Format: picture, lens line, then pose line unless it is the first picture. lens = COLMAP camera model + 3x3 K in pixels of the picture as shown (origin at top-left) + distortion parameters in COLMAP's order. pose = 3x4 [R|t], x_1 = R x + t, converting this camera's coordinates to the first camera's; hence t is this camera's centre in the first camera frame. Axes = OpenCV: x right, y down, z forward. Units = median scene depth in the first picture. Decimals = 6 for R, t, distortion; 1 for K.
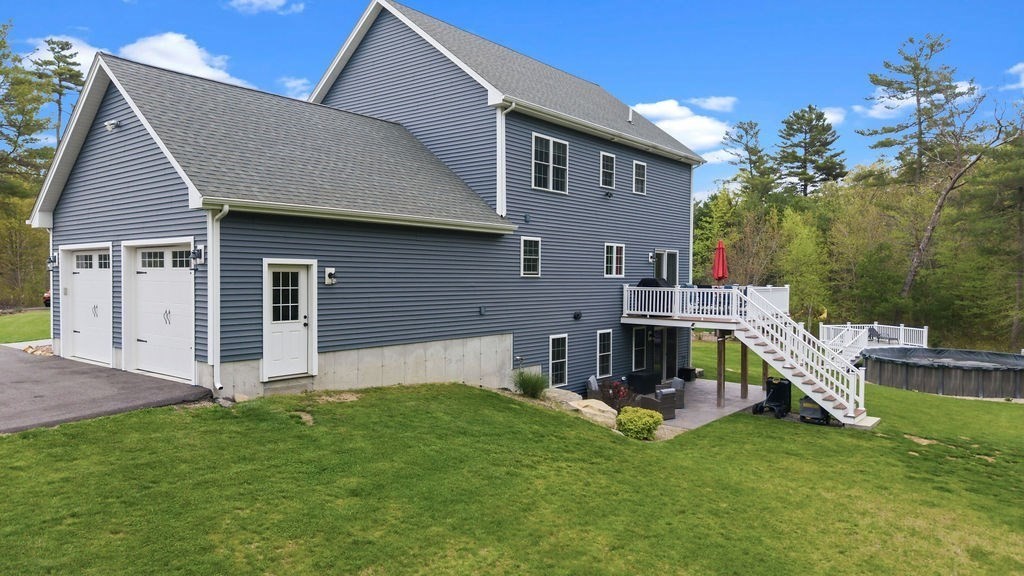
lens RADIAL K [[692.9, 0, 512.0], [0, 692.9, 288.0], [0, 0, 1]] dist [-0.000940, 0.000464]
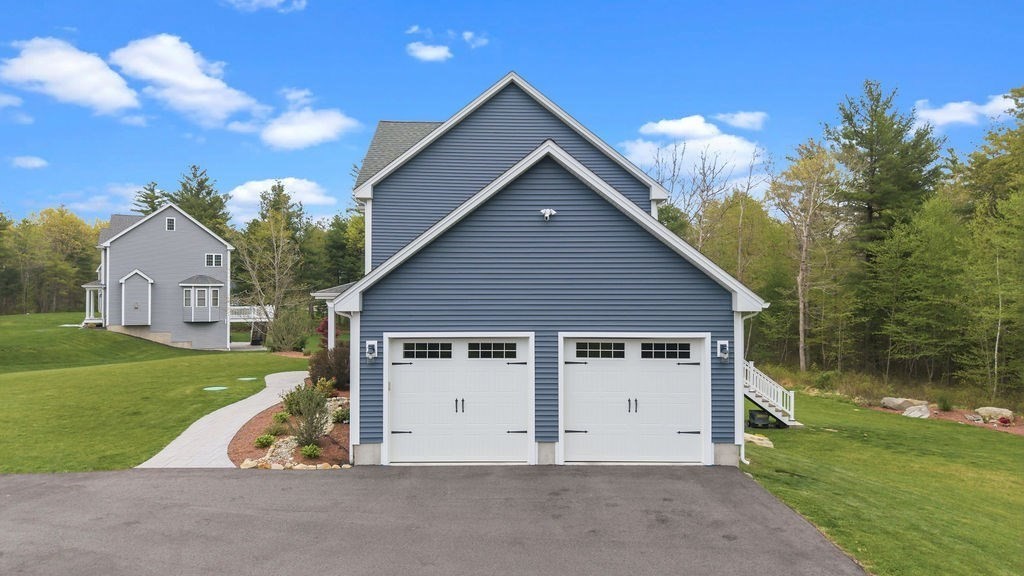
lens RADIAL K [[692.9, 0, 512.0], [0, 692.9, 288.0], [0, 0, 1]] dist [-0.000940, 0.000464]
pose [[0.757699, 0.007602, 0.652560, -0.749398], [0.007283, 0.999771, -0.020104, -0.056445], [-0.652564, 0.019985, 0.757470, 0.213420]]
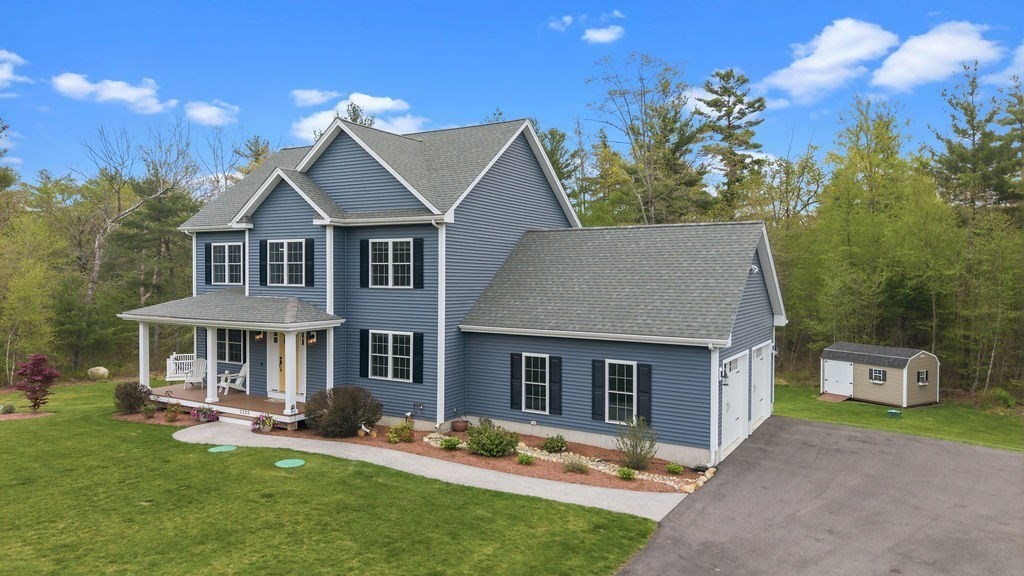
lens RADIAL K [[692.9, 0, 512.0], [0, 692.9, 288.0], [0, 0, 1]] dist [-0.000940, 0.000464]
pose [[-0.163410, -0.021436, 0.986325, -1.168421], [0.011258, 0.999658, 0.023591, -0.132906], [-0.986494, 0.014959, -0.163113, 1.095975]]
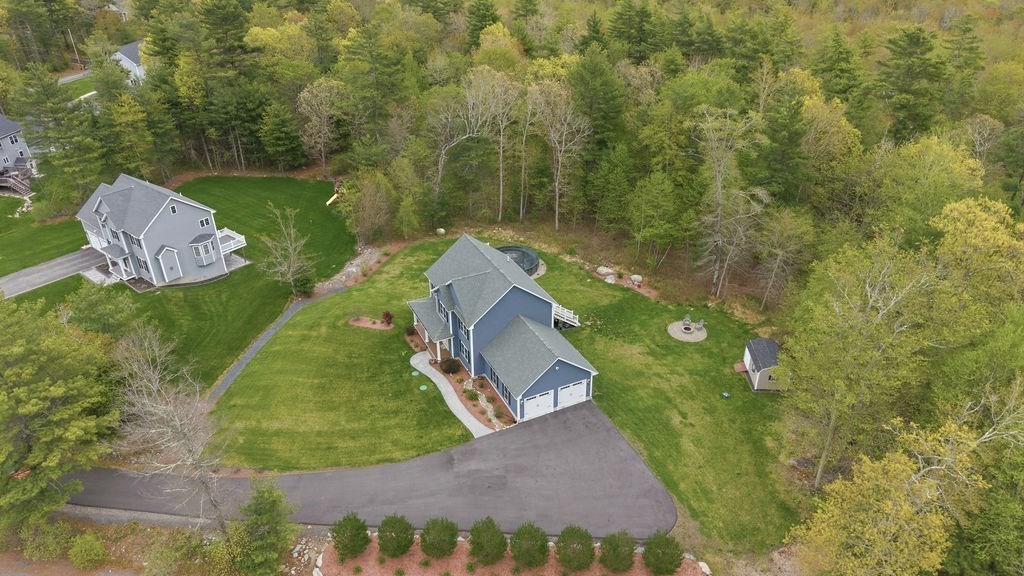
lens RADIAL K [[684.1, 0, 512.0], [0, 684.1, 288.0], [0, 0, 1]] dist [0.087496, 0.000693]
pose [[0.404552, -0.463279, 0.788486, -2.370321], [0.021304, 0.866730, 0.498322, -1.736157], [-0.914267, -0.184799, 0.360507, -0.098263]]
